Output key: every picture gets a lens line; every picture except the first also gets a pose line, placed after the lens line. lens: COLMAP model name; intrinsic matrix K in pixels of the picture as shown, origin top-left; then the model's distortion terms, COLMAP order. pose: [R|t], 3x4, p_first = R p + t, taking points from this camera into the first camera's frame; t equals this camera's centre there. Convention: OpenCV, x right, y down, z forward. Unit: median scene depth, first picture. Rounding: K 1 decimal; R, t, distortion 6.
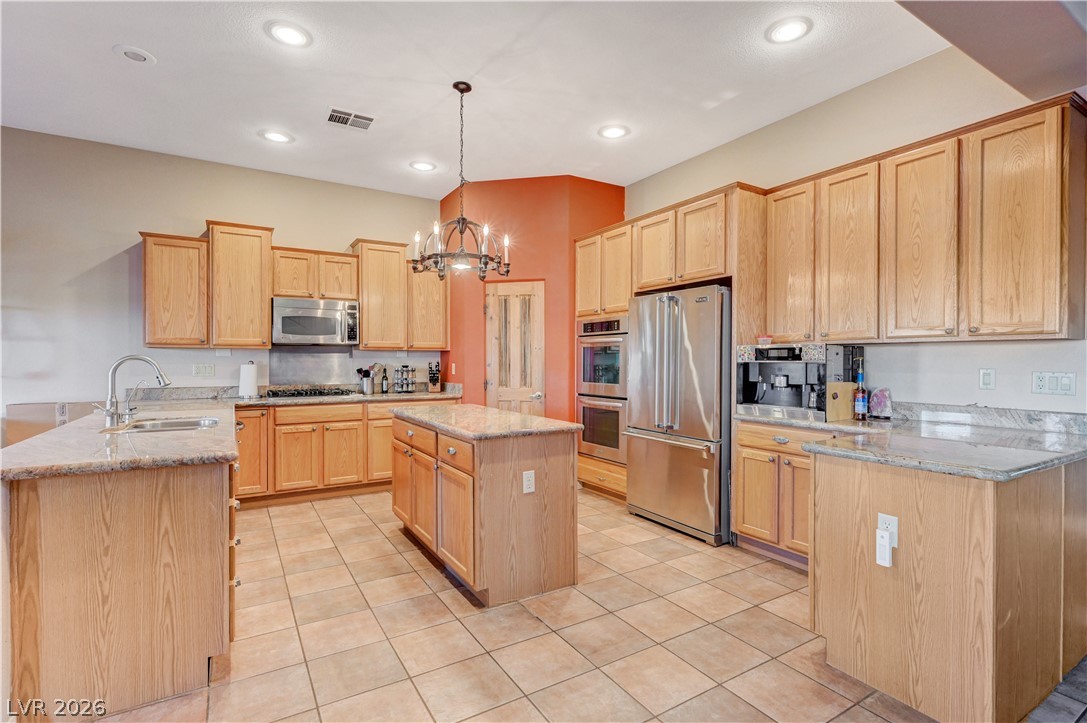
lens RADIAL K [[518.3, 0, 550.2], [0, 518.3, 363.1], [0, 0, 1]] dist [0.000671, 0.000455]
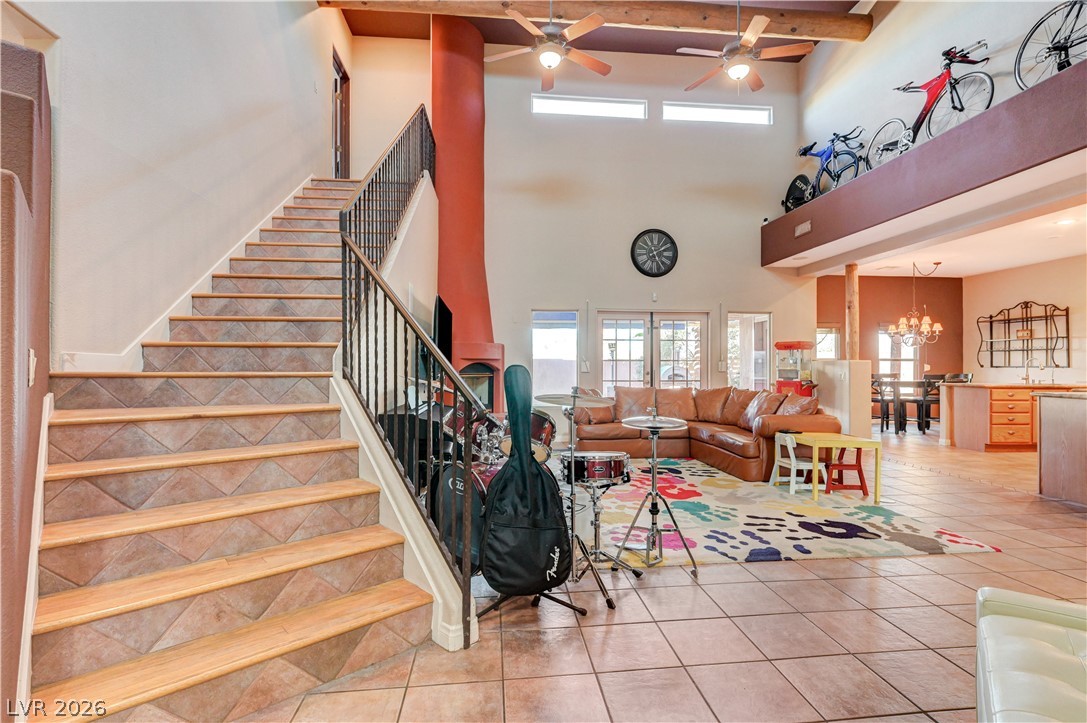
lens RADIAL K [[518.3, 0, 548.9], [0, 518.3, 363.7], [0, 0, 1]] dist [0.000671, 0.000455]
pose [[-0.440192, -0.010347, -0.897844, 1.644418], [-0.010199, 0.999927, -0.006523, 0.034881], [0.897846, 0.006286, -0.440265, -0.044373]]
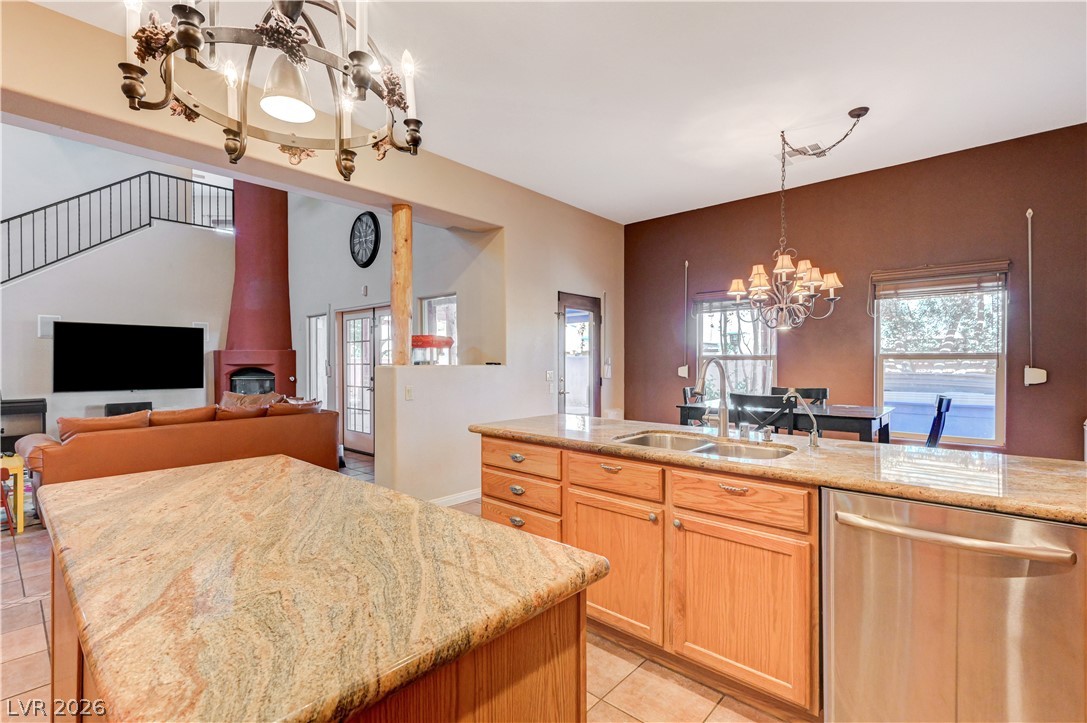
lens RADIAL K [[495.5, 0, 550.0], [0, 495.5, 364.0], [0, 0, 1]] dist [0.003785, -0.001157]
pose [[-0.960113, 0.001773, -0.279606, -0.184569], [-0.001043, 0.999950, 0.009925, -0.006596], [0.279610, 0.009821, -0.960064, 1.028606]]
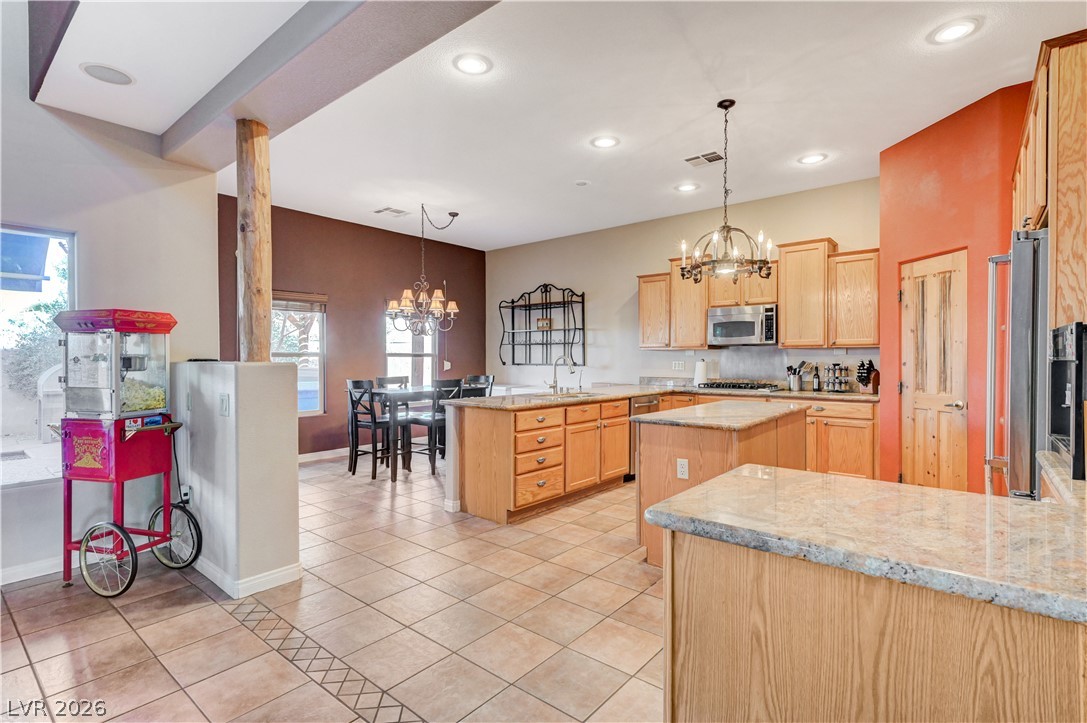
lens RADIAL K [[518.3, 0, 548.1], [0, 518.3, 363.3], [0, 0, 1]] dist [0.000671, 0.000455]
pose [[0.317481, 0.007346, -0.948236, 0.543108], [-0.004309, 0.999971, 0.006304, 0.000142], [0.948255, 0.002084, 0.317503, 0.228201]]
